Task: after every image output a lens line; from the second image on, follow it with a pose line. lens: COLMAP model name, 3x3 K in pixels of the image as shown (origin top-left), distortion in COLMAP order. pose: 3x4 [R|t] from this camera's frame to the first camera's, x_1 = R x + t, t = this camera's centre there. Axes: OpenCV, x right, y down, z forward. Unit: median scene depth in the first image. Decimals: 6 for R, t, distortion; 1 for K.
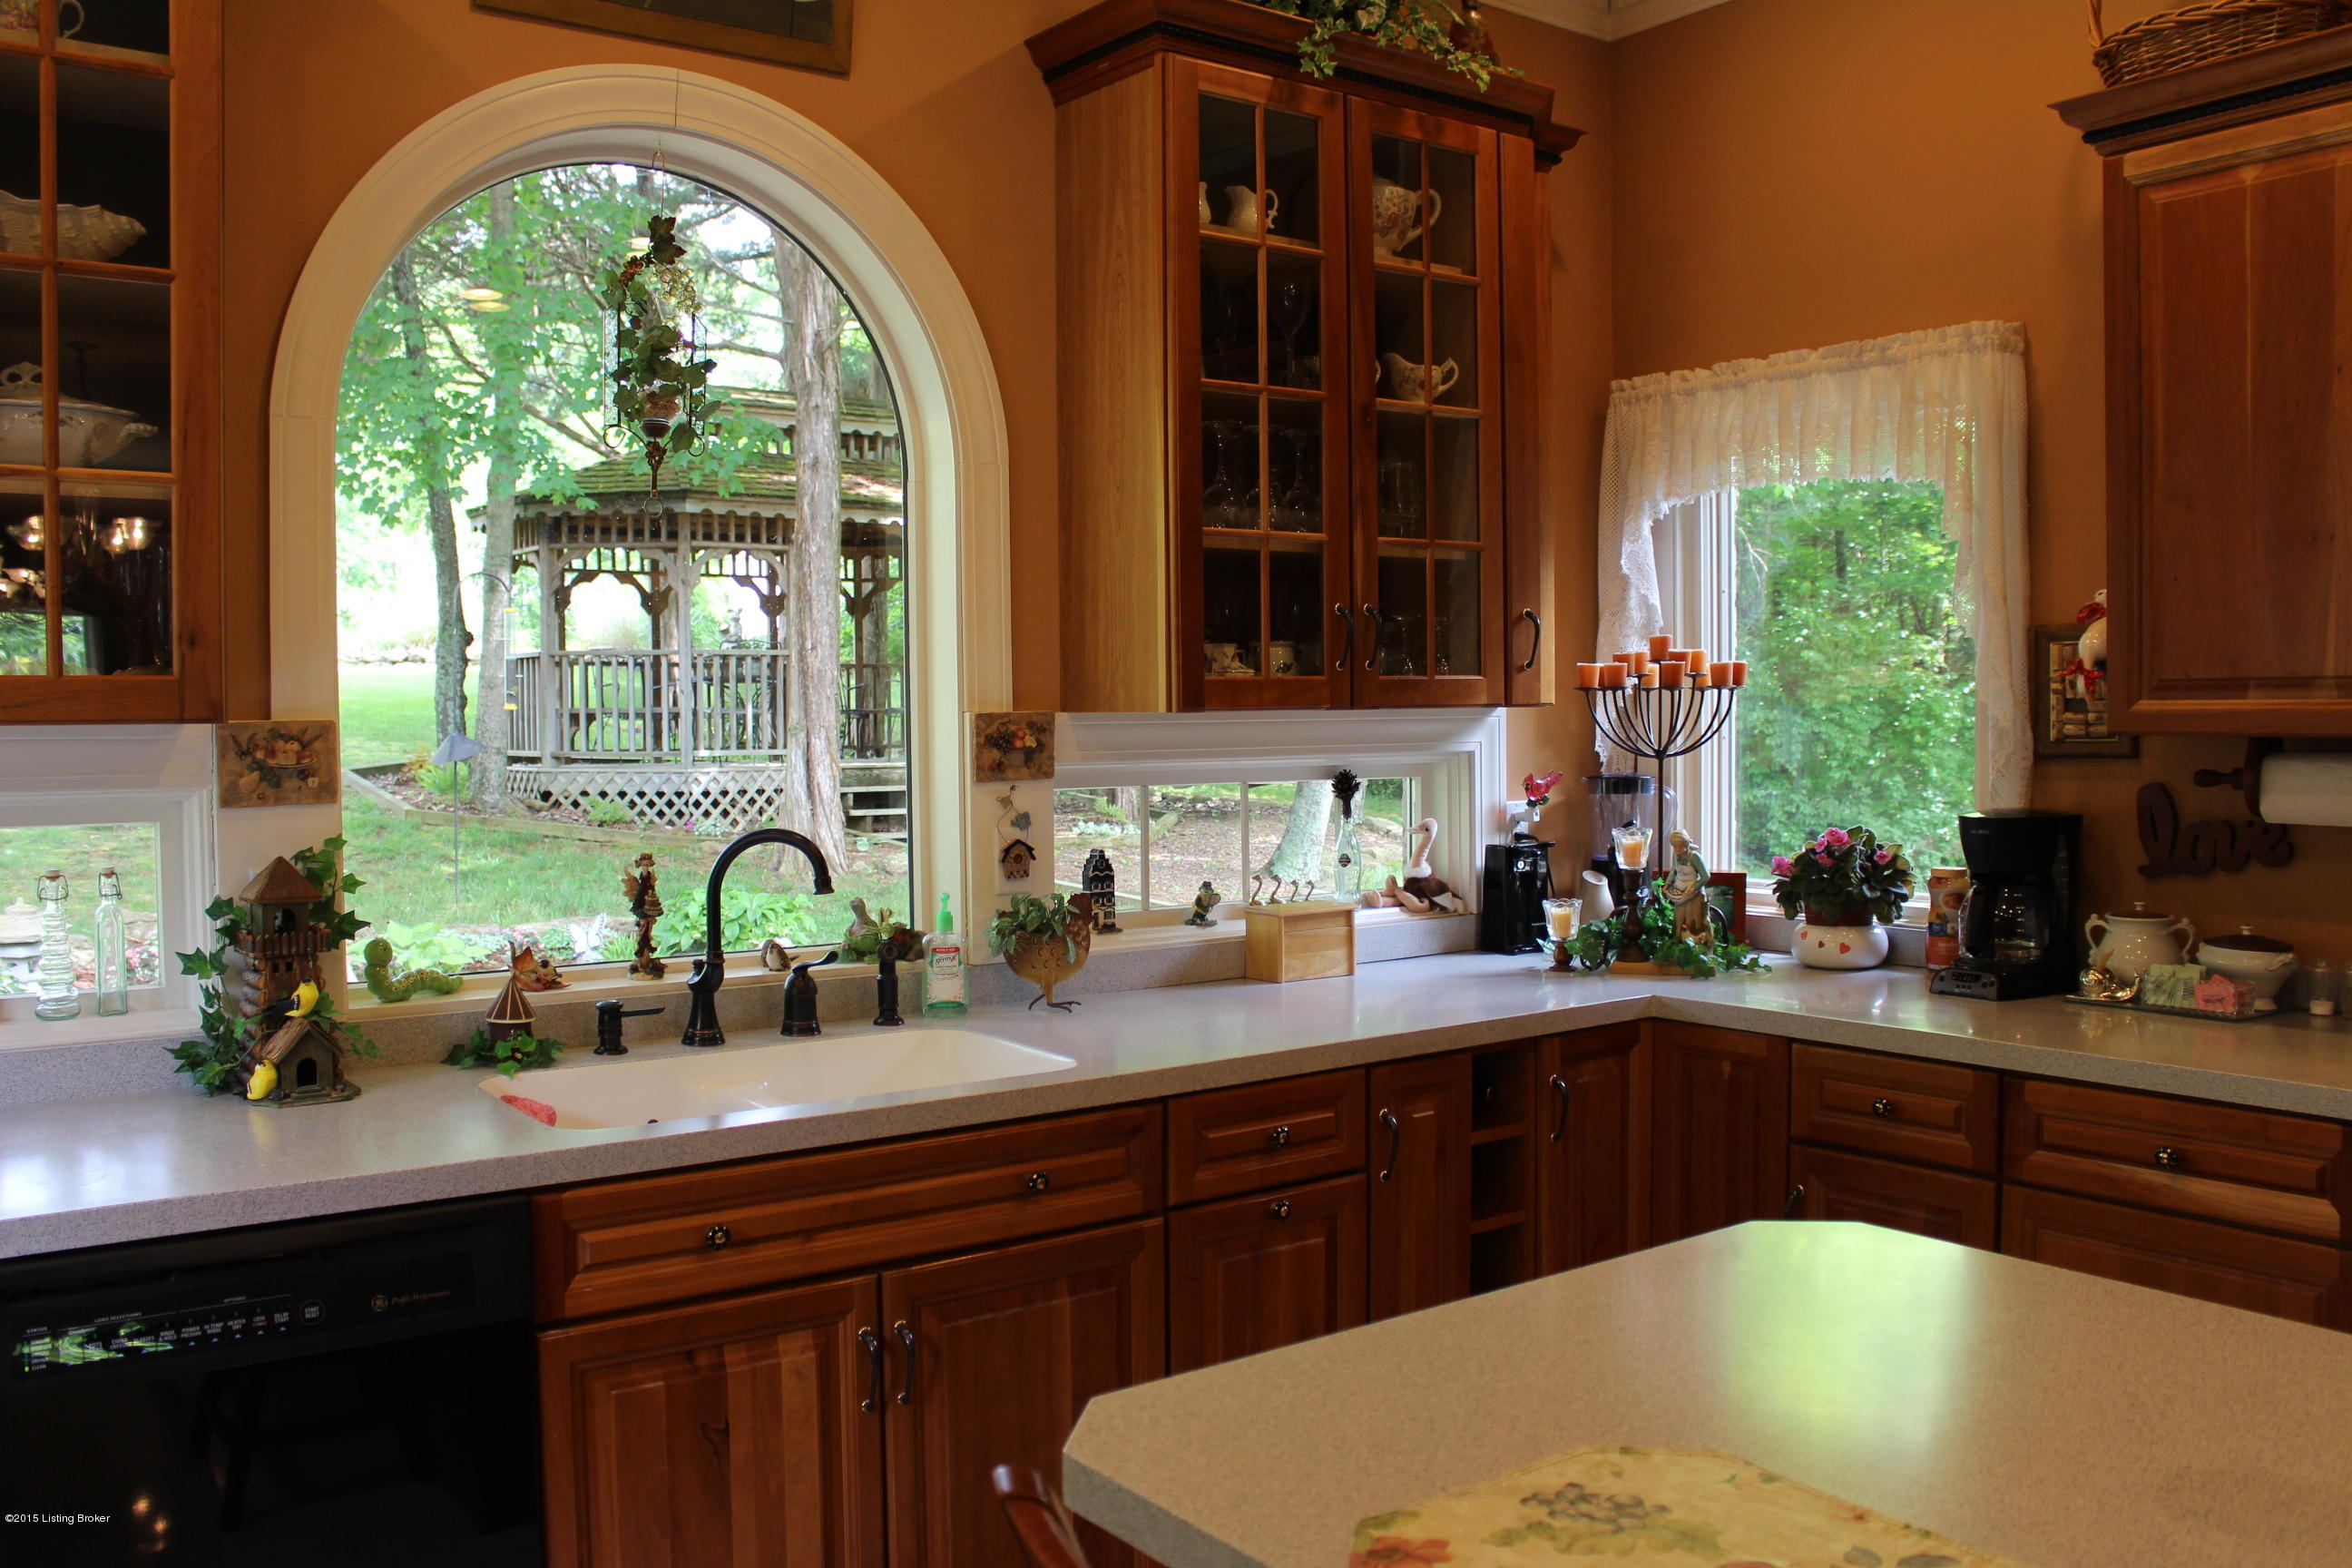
lens RADIAL K [[1983.3, 0, 1176.0], [0, 1983.3, 784.0], [0, 0, 1]] dist [-0.173668, 0.165553]
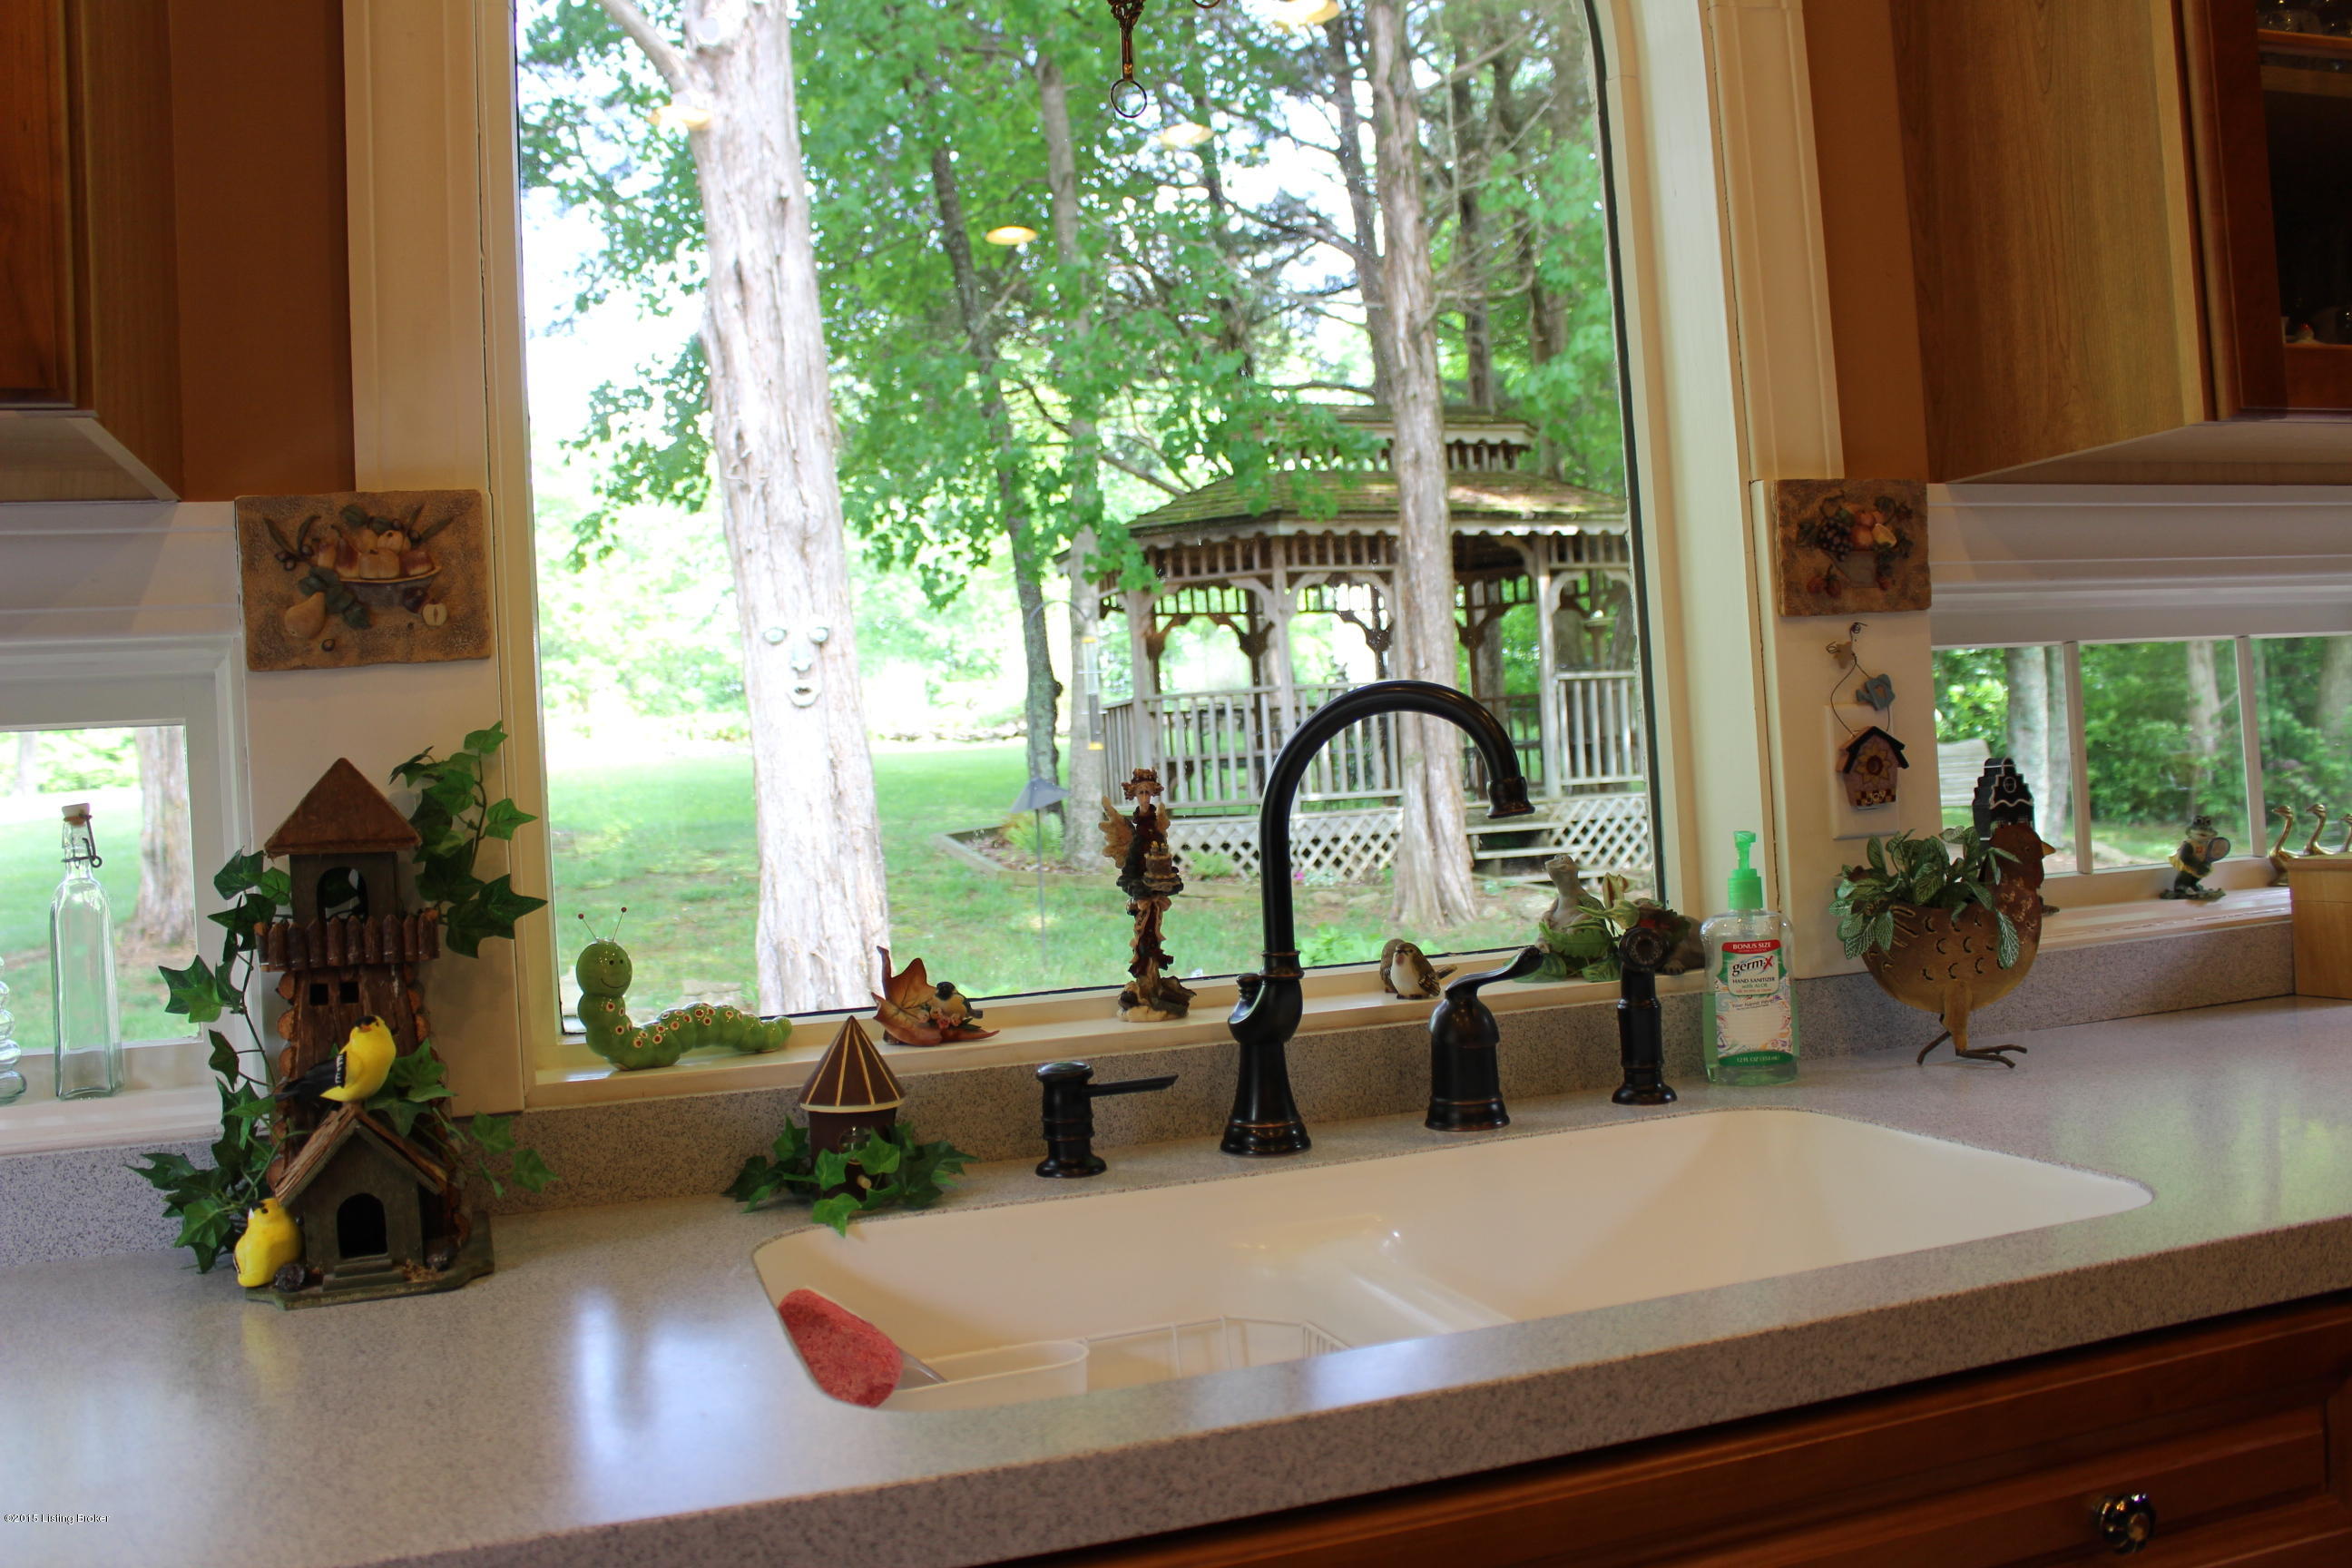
lens RADIAL K [[1983.3, 0, 1176.0], [0, 1983.3, 784.0], [0, 0, 1]] dist [-0.173668, 0.165553]
pose [[0.951840, -0.050928, -0.302335, -0.100236], [0.040730, 0.998372, -0.039942, 0.055221], [0.303877, 0.025705, 0.952364, 0.476415]]
